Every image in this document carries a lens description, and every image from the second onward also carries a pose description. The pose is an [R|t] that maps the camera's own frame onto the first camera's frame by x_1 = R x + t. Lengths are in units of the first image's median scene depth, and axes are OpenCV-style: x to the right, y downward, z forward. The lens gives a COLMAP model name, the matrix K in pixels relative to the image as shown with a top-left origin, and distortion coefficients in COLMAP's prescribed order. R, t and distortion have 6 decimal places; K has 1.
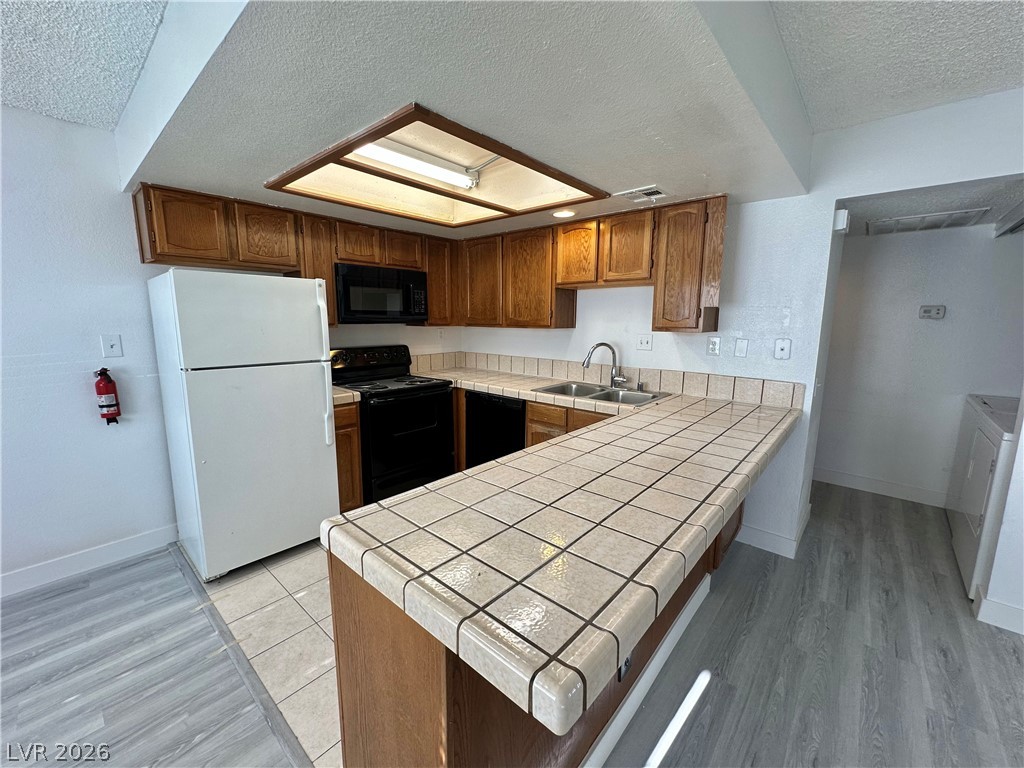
lens RADIAL K [[409.9, 0, 511.3], [0, 409.9, 382.7], [0, 0, 1]] dist [-0.006663, 0.001756]
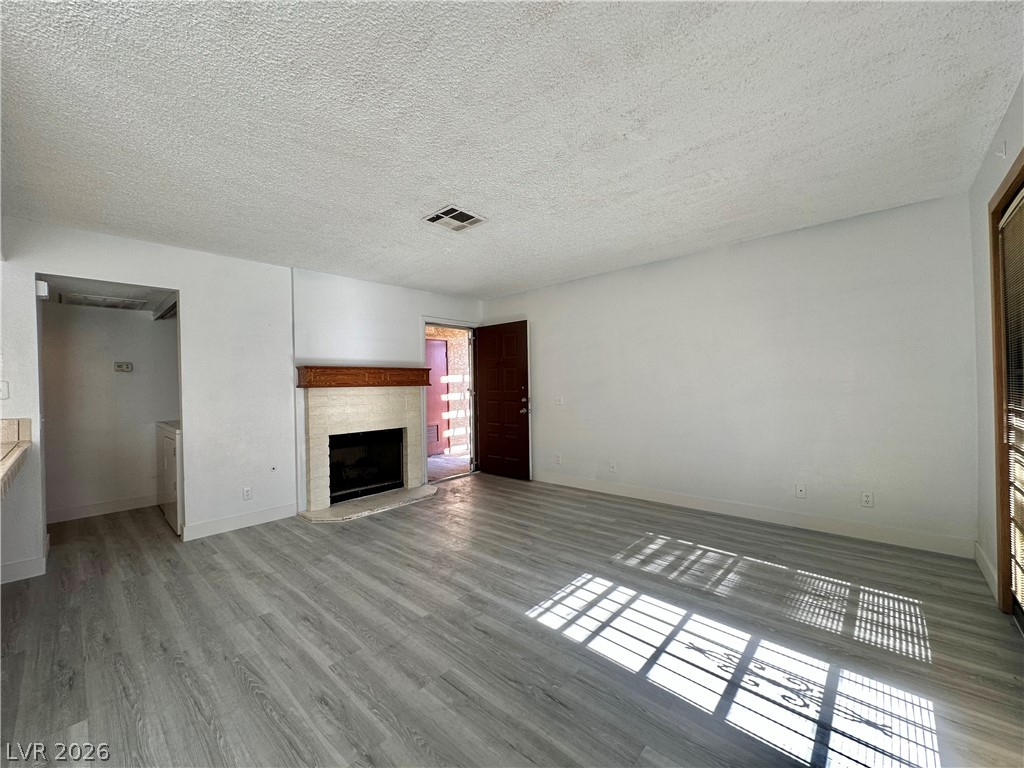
lens RADIAL K [[409.9, 0, 512.3], [0, 409.9, 383.1], [0, 0, 1]] dist [-0.006663, 0.001756]
pose [[0.015244, -0.006383, 0.999863, -0.381816], [0.182375, 0.983223, 0.003496, 0.134310], [-0.983111, 0.182297, 0.016152, -0.355887]]
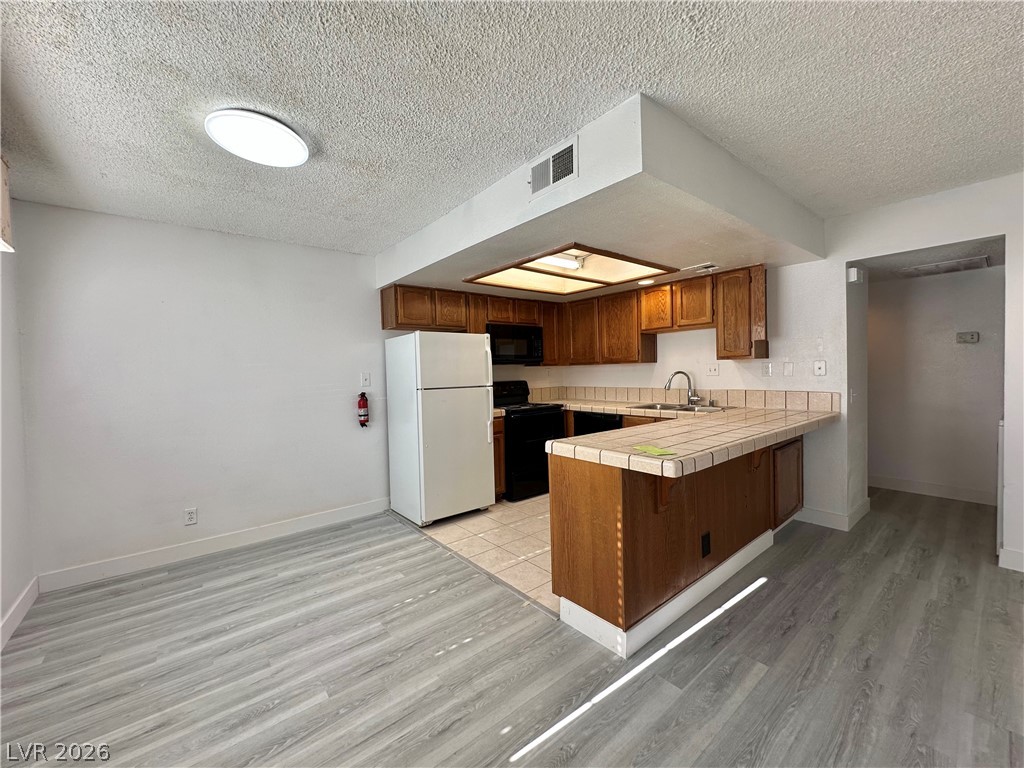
lens RADIAL K [[409.9, 0, 511.1], [0, 409.9, 383.2], [0, 0, 1]] dist [-0.006663, 0.001756]
pose [[0.985603, -0.027785, -0.166780, -0.108335], [0.006417, 0.991841, -0.127319, 0.119760], [0.168957, 0.124416, 0.977739, -0.440778]]
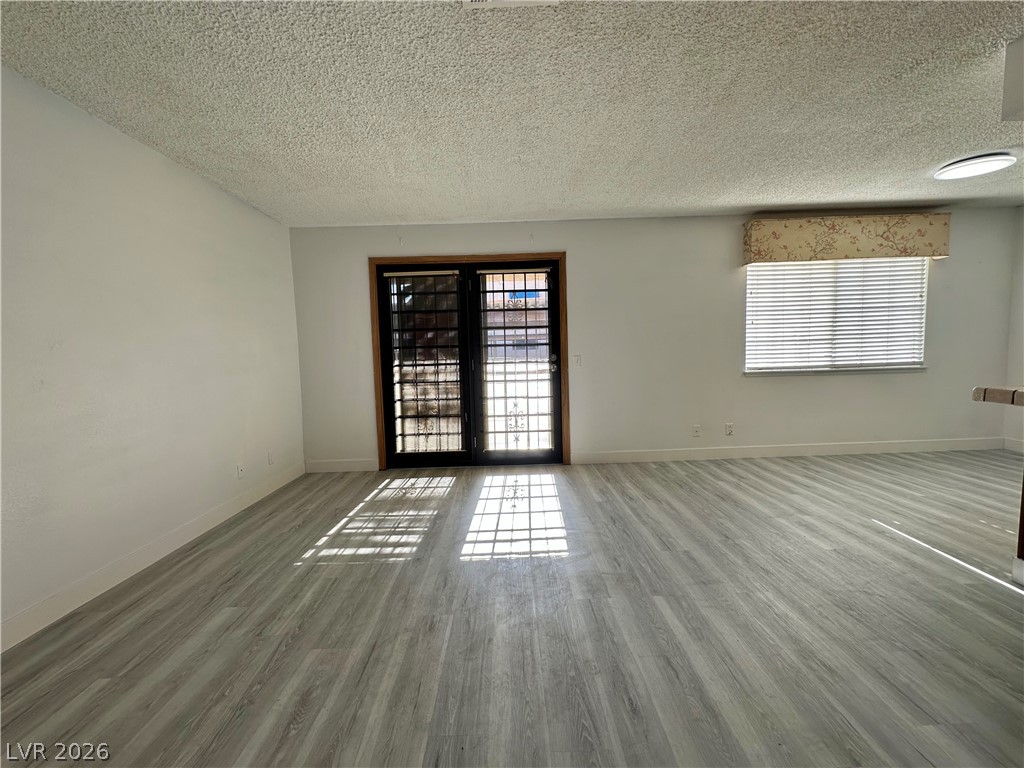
lens RADIAL K [[409.9, 0, 511.2], [0, 409.9, 382.2], [0, 0, 1]] dist [-0.006663, 0.001756]
pose [[-0.744038, 0.064990, -0.664969, 1.068100], [-0.080828, 0.979193, 0.186139, 0.088281], [0.663230, 0.192243, -0.723304, 0.185892]]
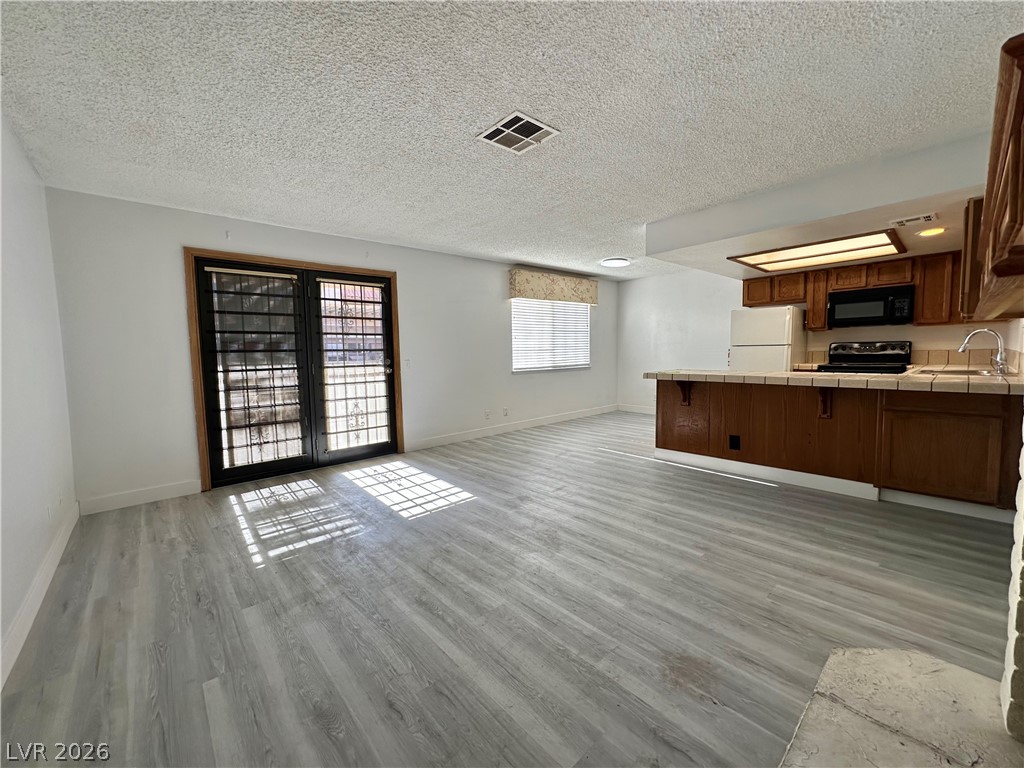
lens RADIAL K [[409.9, 0, 510.8], [0, 409.9, 382.2], [0, 0, 1]] dist [-0.006663, 0.001756]
pose [[-0.119305, 0.070516, -0.990350, 1.613789], [-0.137053, 0.986756, 0.086770, 0.132091], [0.983353, 0.146083, -0.108060, -0.109849]]
